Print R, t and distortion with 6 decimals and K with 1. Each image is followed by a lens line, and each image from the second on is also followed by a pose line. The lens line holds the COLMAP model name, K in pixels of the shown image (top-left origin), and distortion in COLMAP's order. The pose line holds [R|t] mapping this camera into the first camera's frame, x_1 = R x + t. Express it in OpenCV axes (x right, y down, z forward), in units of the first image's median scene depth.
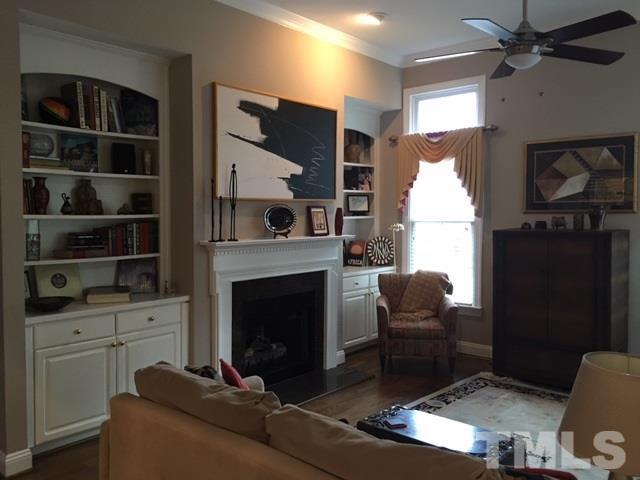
lens RADIAL K [[550.5, 0, 328.6], [0, 550.5, 237.3], [0, 0, 1]] dist [0.054441, -0.009258]
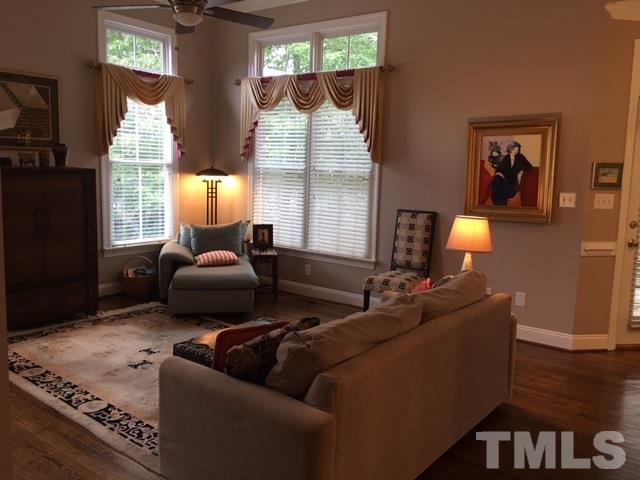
lens RADIAL K [[550.5, 0, 328.6], [0, 550.5, 237.3], [0, 0, 1]] dist [0.054441, -0.009258]
pose [[-0.034050, -0.145676, 0.988746, -0.625460], [0.015744, 0.989119, 0.146274, -0.029308], [-0.999296, 0.020547, -0.031386, 0.530108]]
